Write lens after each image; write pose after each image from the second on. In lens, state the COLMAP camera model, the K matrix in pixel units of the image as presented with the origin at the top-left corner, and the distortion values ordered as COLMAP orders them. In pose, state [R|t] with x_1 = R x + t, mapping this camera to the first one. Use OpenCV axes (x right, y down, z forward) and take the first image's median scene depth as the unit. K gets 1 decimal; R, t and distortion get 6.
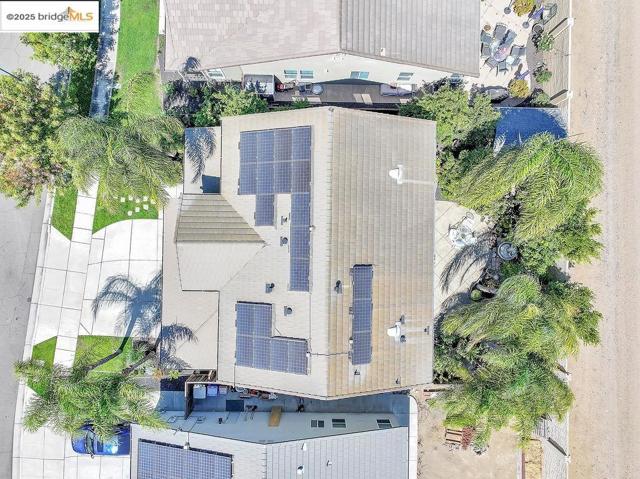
lens RADIAL K [[471.3, 0, 320.0], [0, 471.3, 239.5], [0, 0, 1]] dist [-0.002270, -0.000384]
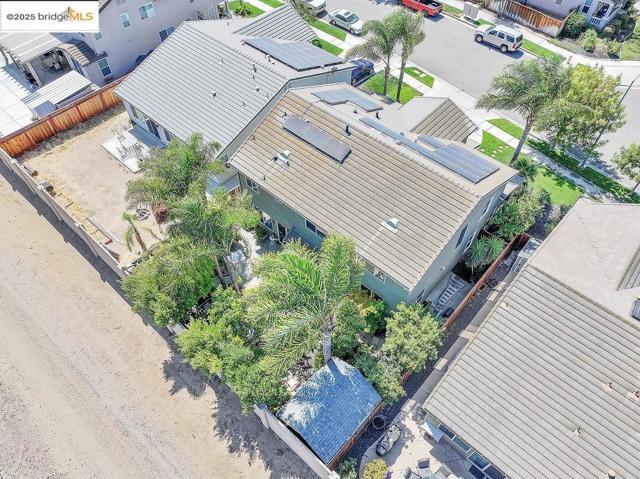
lens RADIAL K [[471.3, 0, 320.0], [0, 471.3, 239.5], [0, 0, 1]] dist [-0.002270, -0.000384]
pose [[-0.656228, 0.596235, -0.462460, 0.597686], [-0.754562, -0.517725, 0.403234, -0.356099], [0.000995, 0.613568, 0.789642, 0.155565]]
